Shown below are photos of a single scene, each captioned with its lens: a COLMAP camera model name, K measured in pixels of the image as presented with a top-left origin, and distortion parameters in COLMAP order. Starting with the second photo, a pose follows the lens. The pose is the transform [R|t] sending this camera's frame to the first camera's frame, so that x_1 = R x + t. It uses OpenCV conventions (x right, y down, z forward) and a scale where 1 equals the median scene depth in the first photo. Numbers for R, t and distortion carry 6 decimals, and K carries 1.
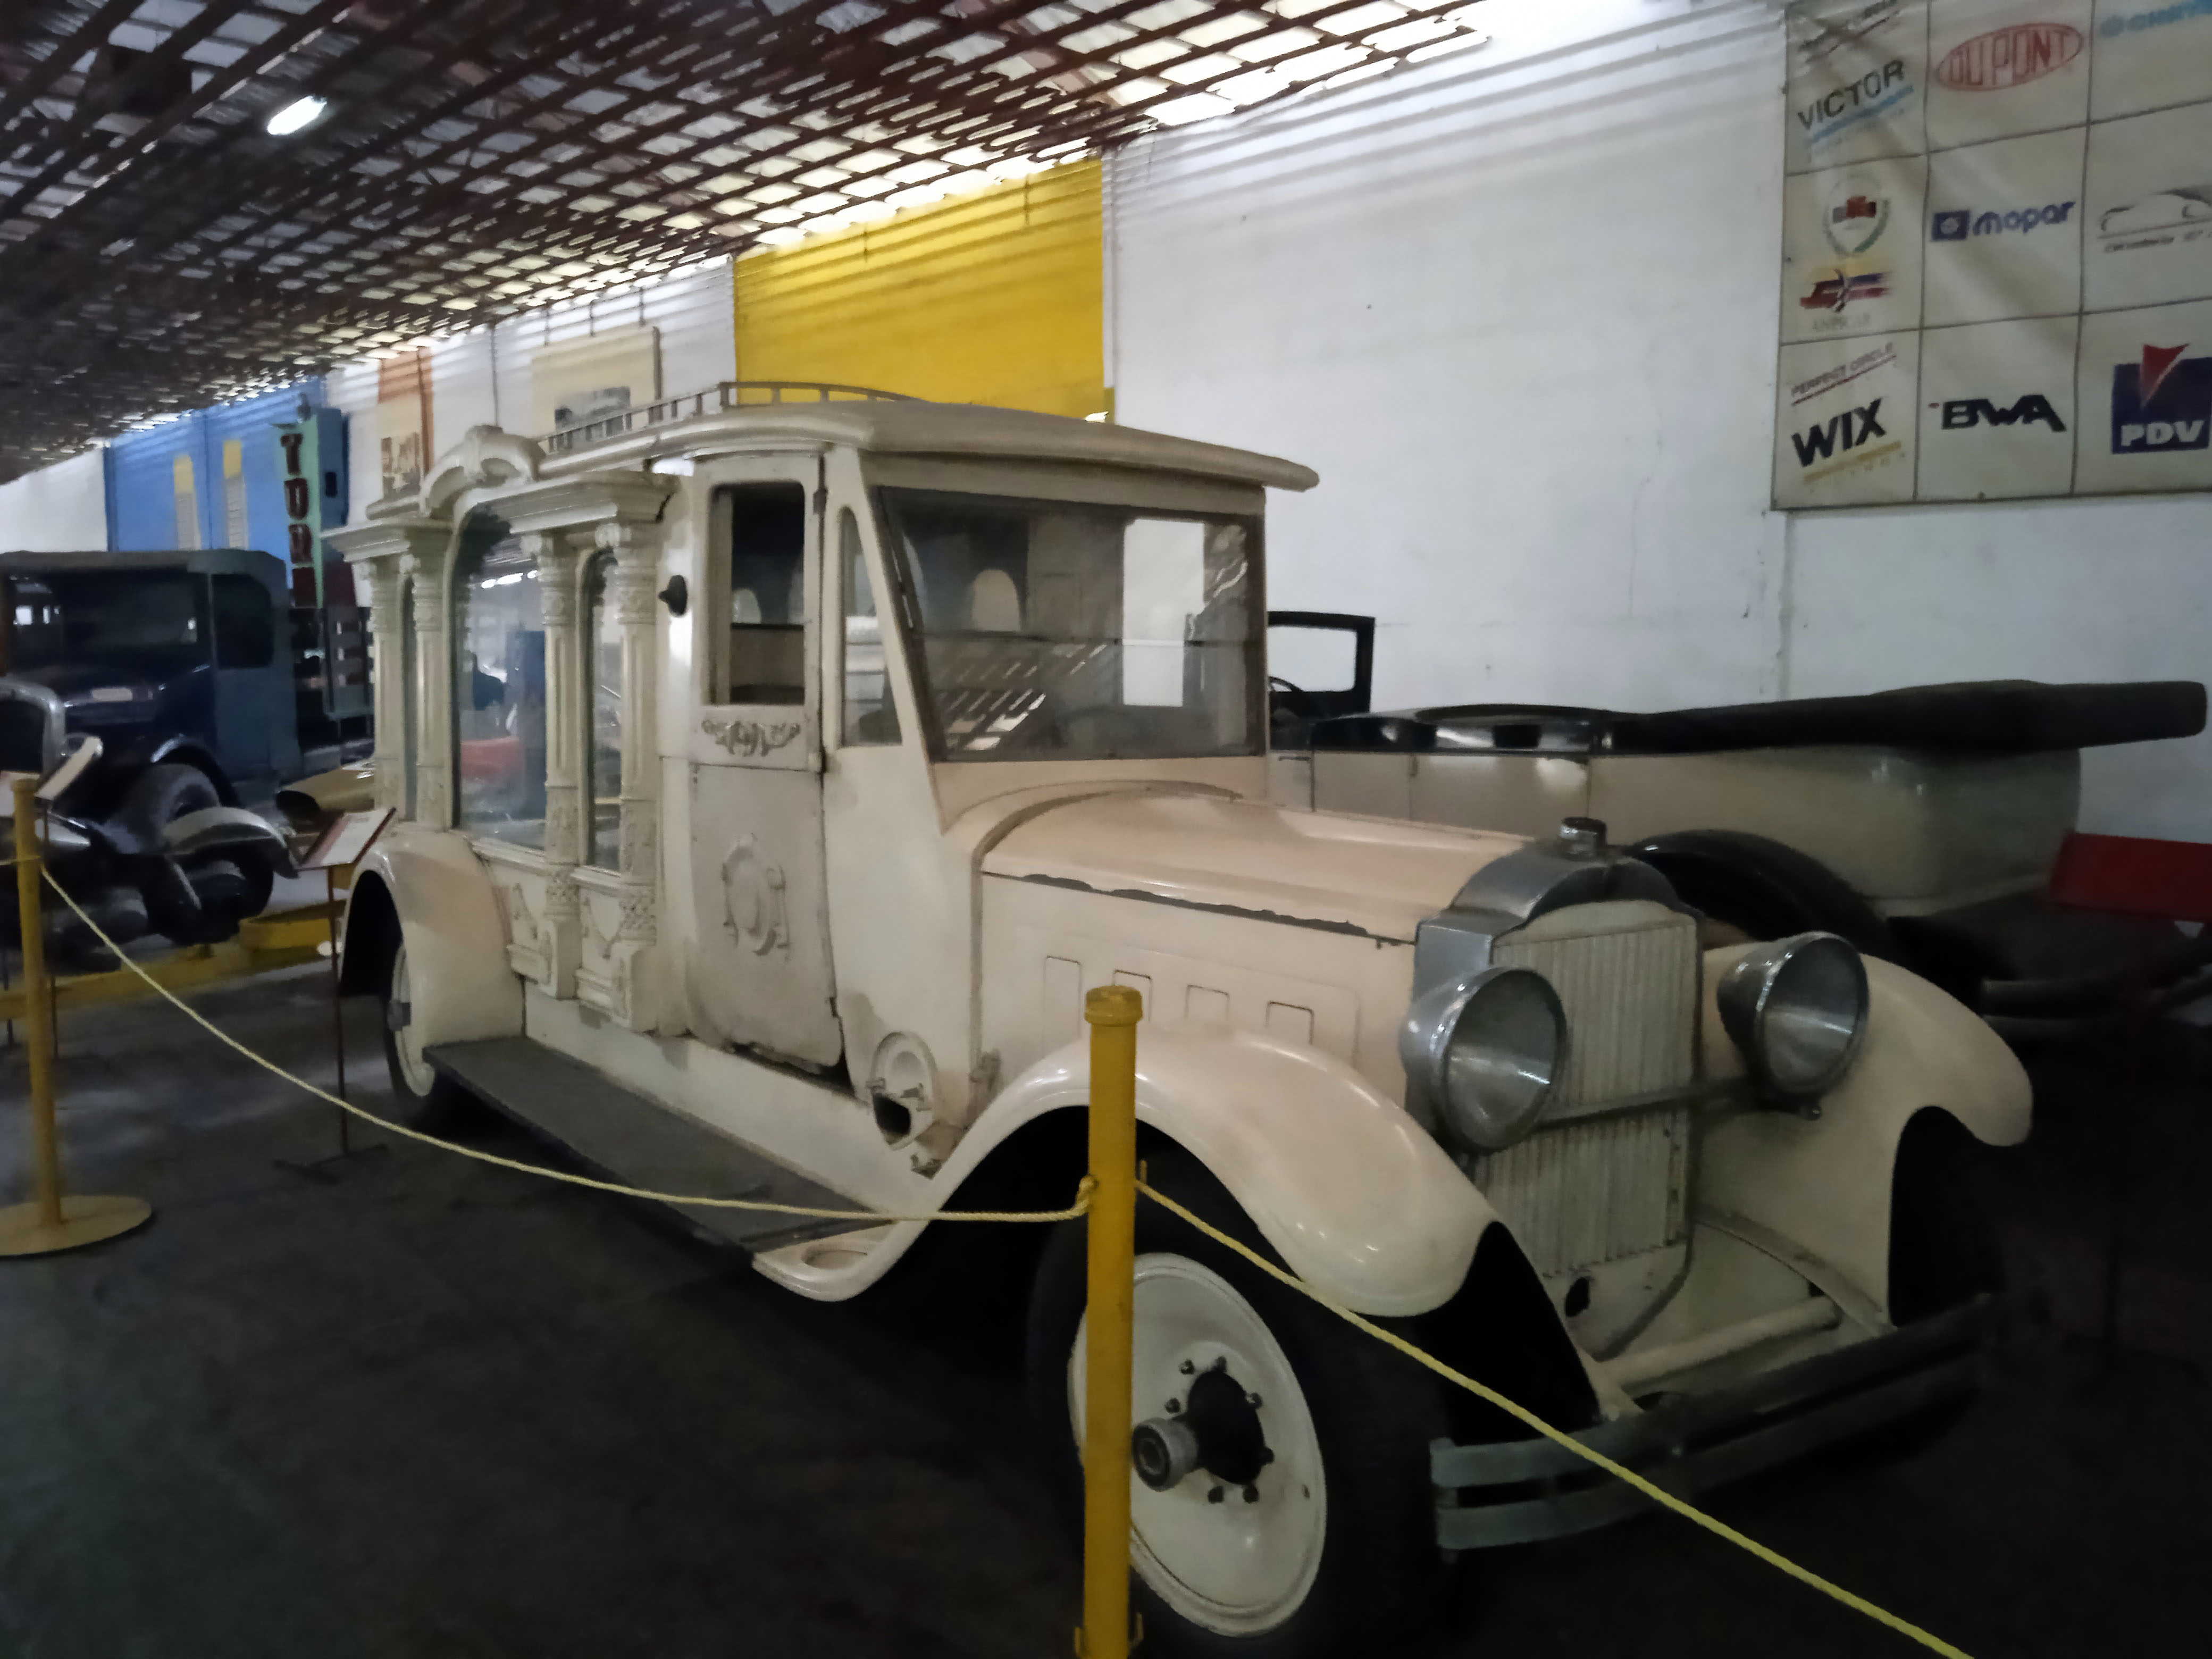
lens RADIAL K [[1913.6, 0, 1172.2], [0, 1913.6, 820.9], [0, 0, 1]] dist [0.094156, -0.208787]
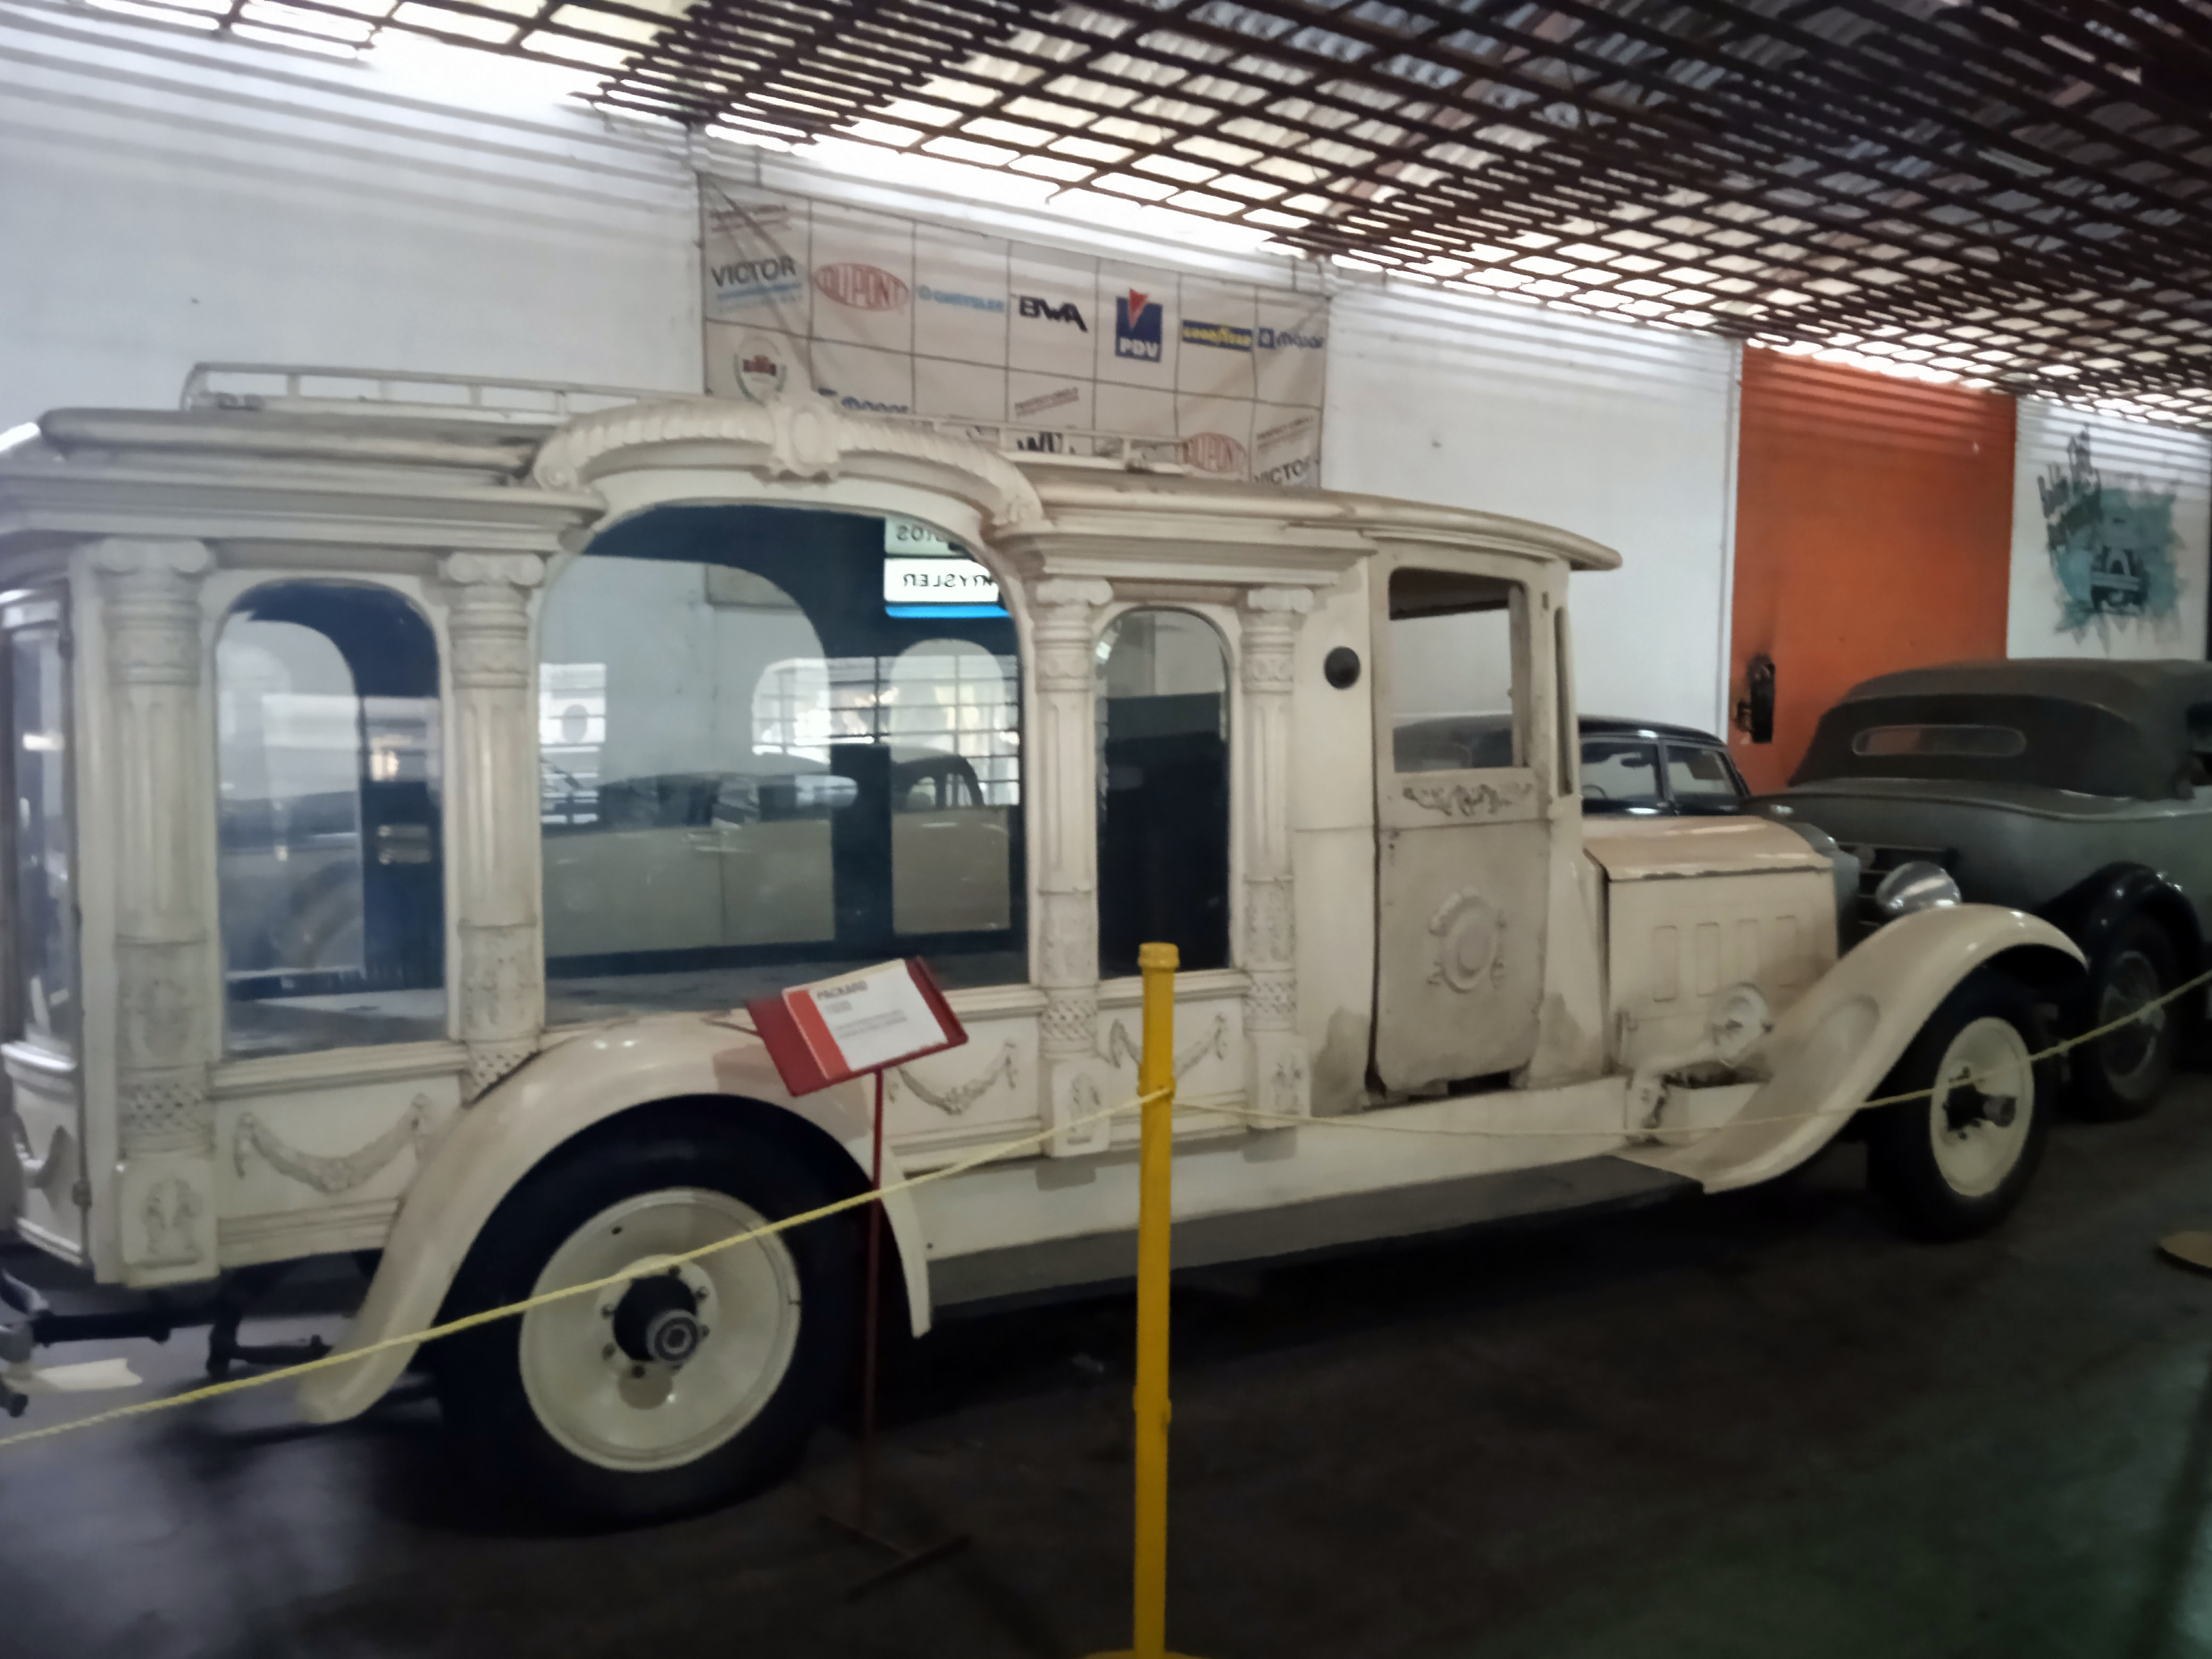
lens RADIAL K [[1834.0, 0, 1100.1], [0, 1834.0, 811.7], [0, 0, 1]] dist [0.104376, -0.185777]
pose [[0.089924, -0.049163, 0.994735, -0.604917], [0.086649, 0.995380, 0.041362, -0.045692], [-0.992172, 0.082473, 0.093768, 0.514212]]
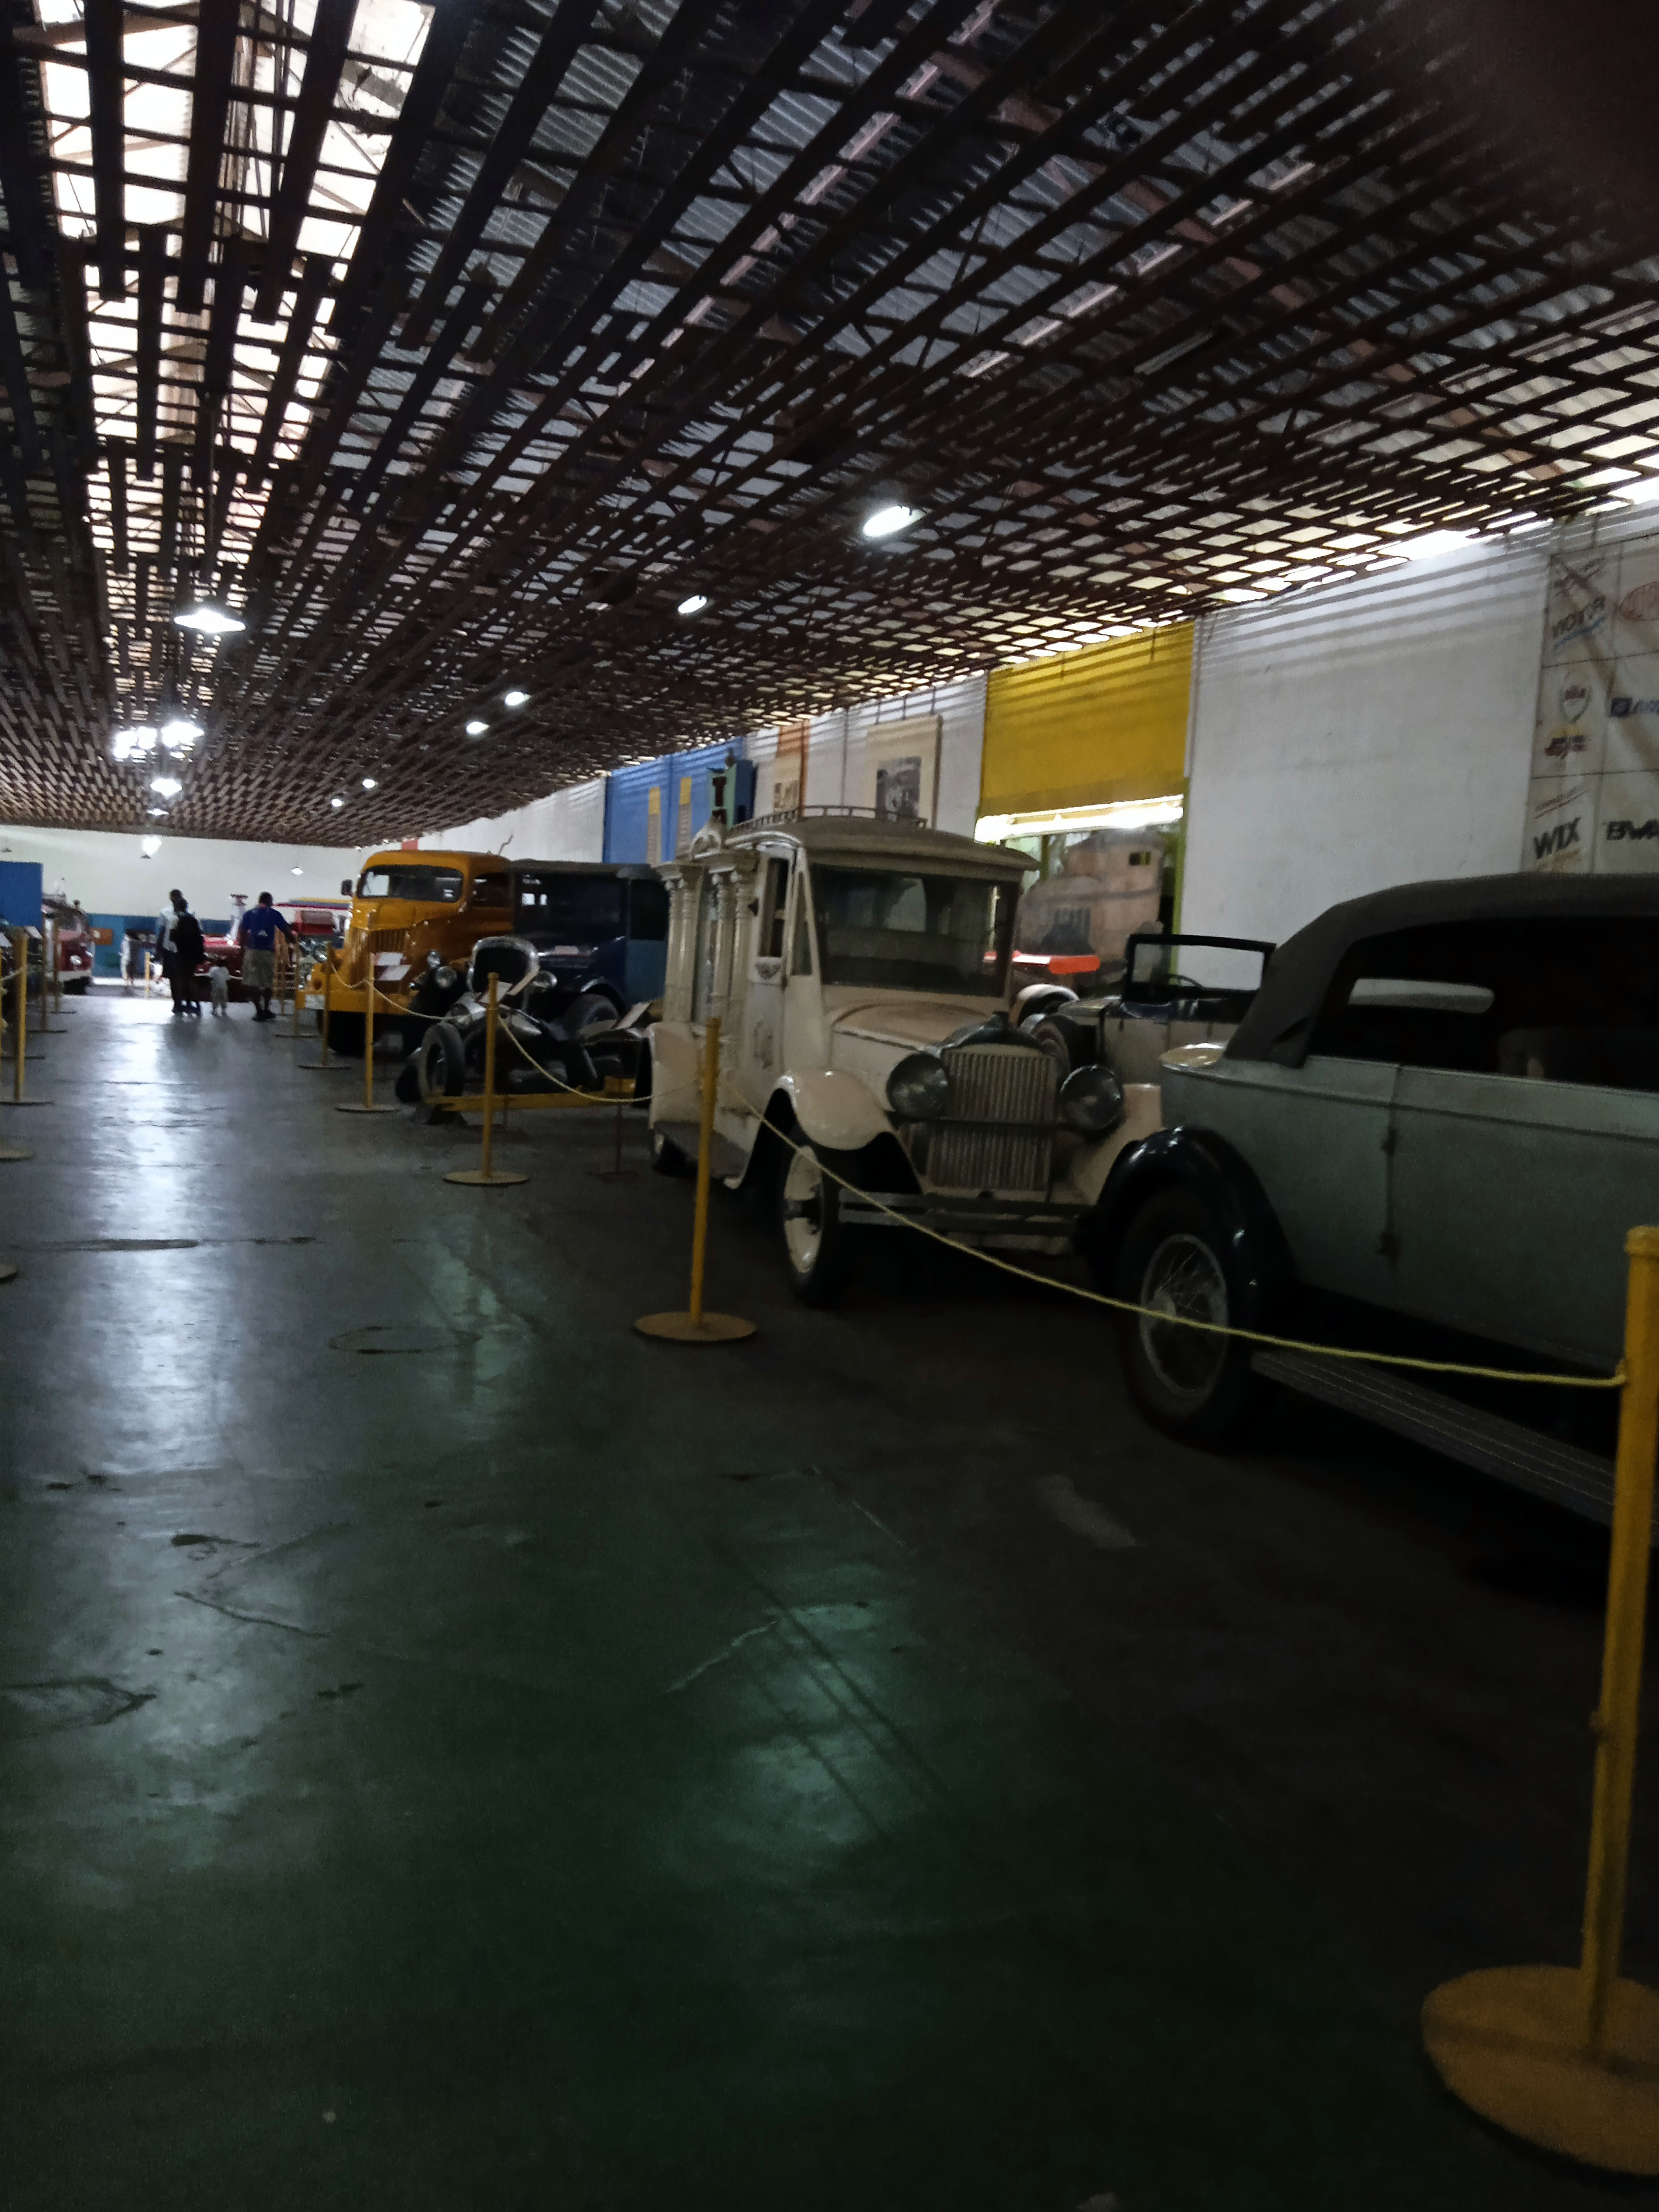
lens RADIAL K [[1975.9, 0, 829.5], [0, 1975.9, 1106.0], [0, 0, 1]] dist [-0.002607, 0.001601]
pose [[0.918562, 0.088554, -0.385230, 0.326585], [-0.095778, 0.995403, 0.000438, 0.045956], [0.383497, 0.036494, 0.922821, -0.476334]]
